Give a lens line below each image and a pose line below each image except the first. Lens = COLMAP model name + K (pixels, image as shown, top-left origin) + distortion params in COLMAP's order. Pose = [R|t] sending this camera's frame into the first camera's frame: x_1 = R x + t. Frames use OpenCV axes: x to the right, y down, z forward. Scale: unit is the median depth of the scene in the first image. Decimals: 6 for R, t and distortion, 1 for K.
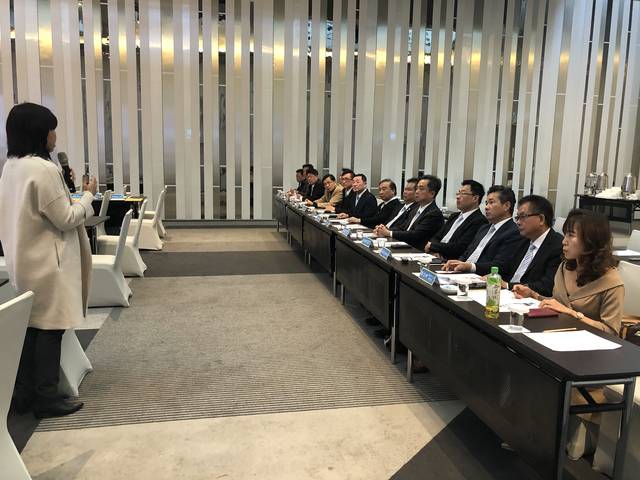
lens RADIAL K [[537.4, 0, 320.0], [0, 537.4, 240.0], [0, 0, 1]] dist [0.006350, 0.005620]
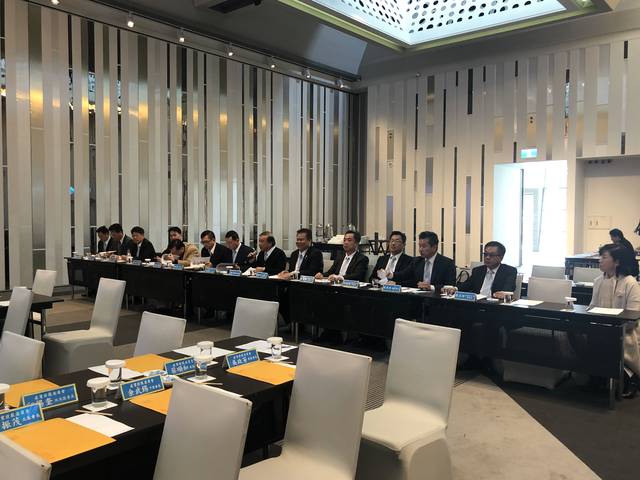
lens RADIAL K [[577.6, 0, 320.0], [0, 577.6, 240.0], [0, 0, 1]] dist [-0.005542, -0.005555]
pose [[0.815061, -0.028668, 0.578666, -0.245454], [0.085557, 0.993781, -0.071274, -0.004247], [-0.573024, 0.107601, 0.812444, -0.029680]]
